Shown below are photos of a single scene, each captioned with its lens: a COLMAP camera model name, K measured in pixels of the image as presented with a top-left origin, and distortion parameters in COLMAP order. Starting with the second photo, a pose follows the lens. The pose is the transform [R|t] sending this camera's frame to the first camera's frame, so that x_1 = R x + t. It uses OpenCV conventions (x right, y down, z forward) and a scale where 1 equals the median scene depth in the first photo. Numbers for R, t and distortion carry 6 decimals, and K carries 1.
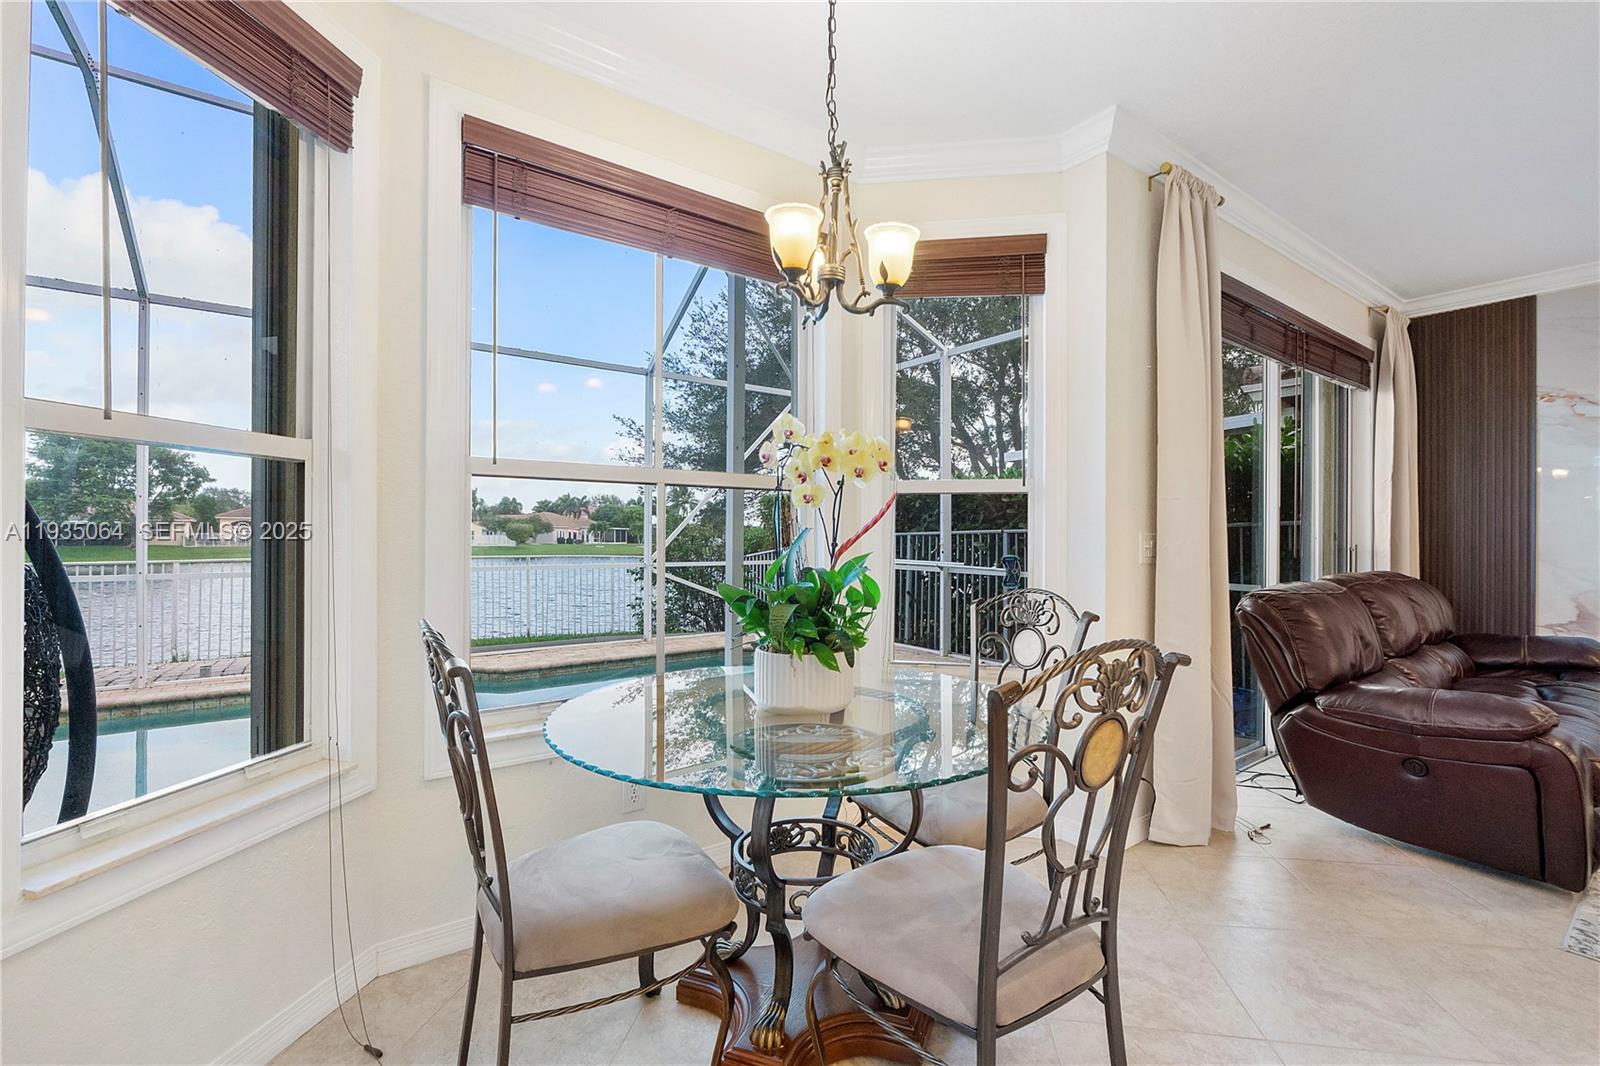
lens RADIAL K [[671.9, 0, 803.8], [0, 671.9, 536.9], [0, 0, 1]] dist [-0.006656, -0.000558]
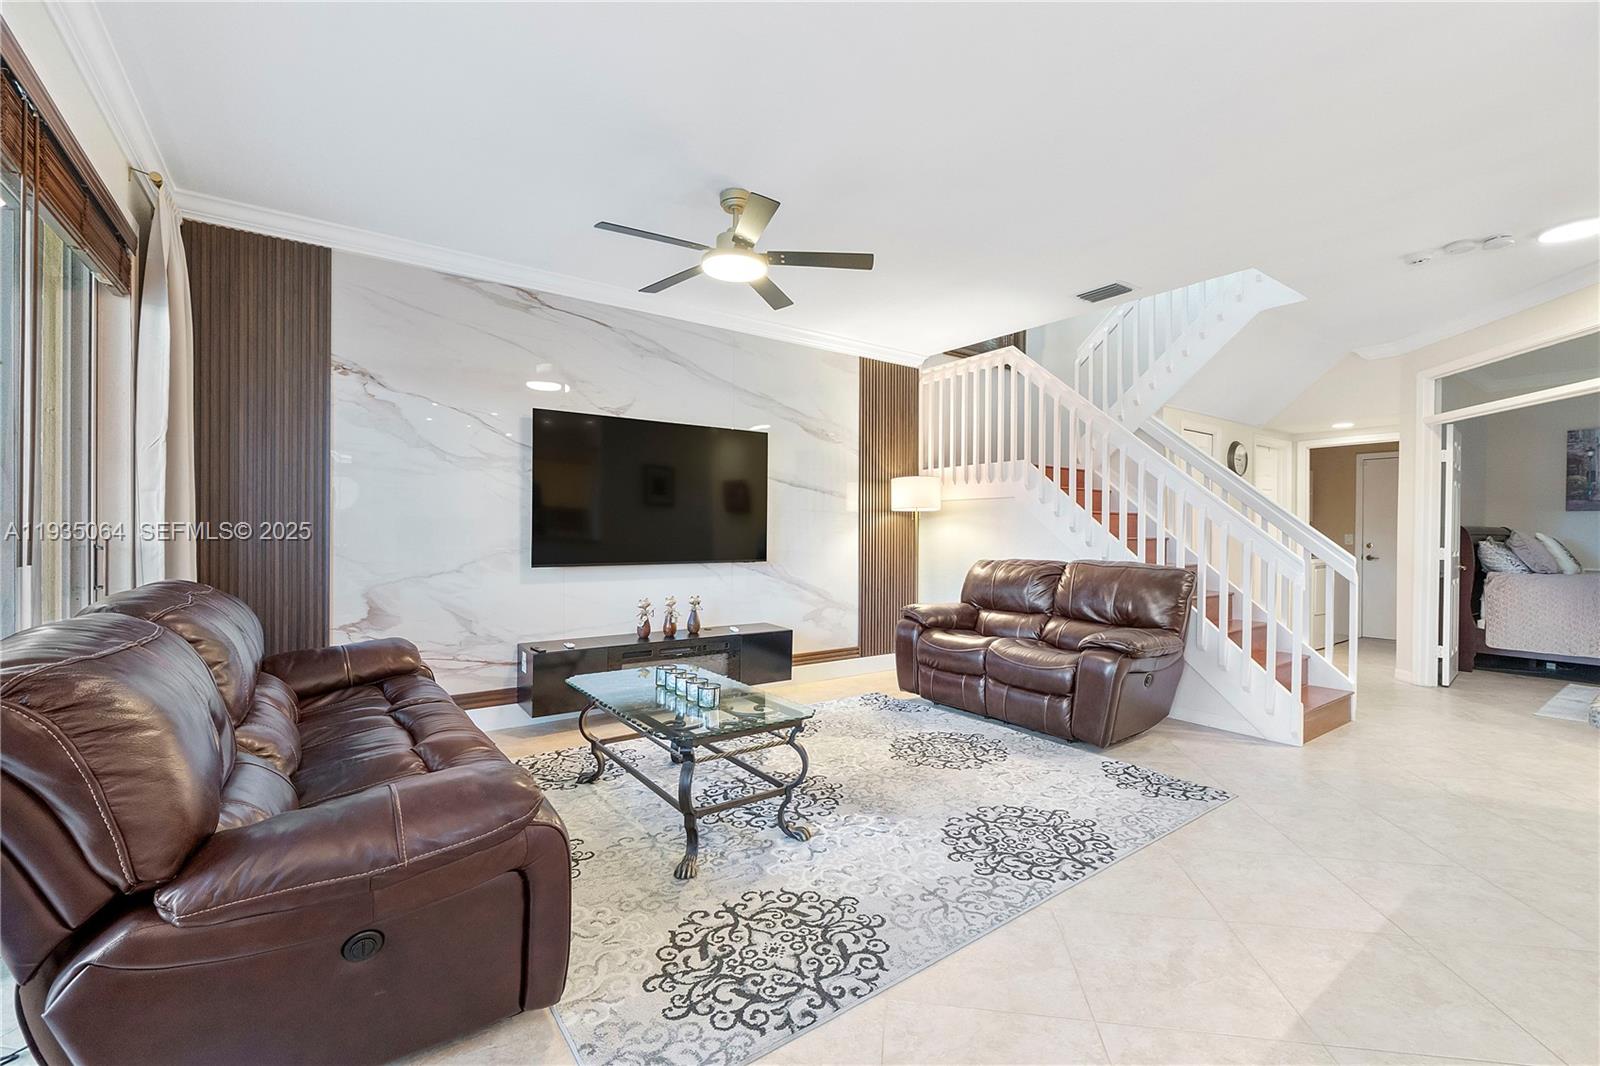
lens RADIAL K [[671.9, 0, 802.1], [0, 671.9, 537.0], [0, 0, 1]] dist [-0.006656, -0.000558]
pose [[-0.001633, -0.009815, 0.999950, 0.223994], [-0.003595, 0.999945, 0.009809, 0.002554], [-0.999992, -0.003579, -0.001668, 0.386992]]
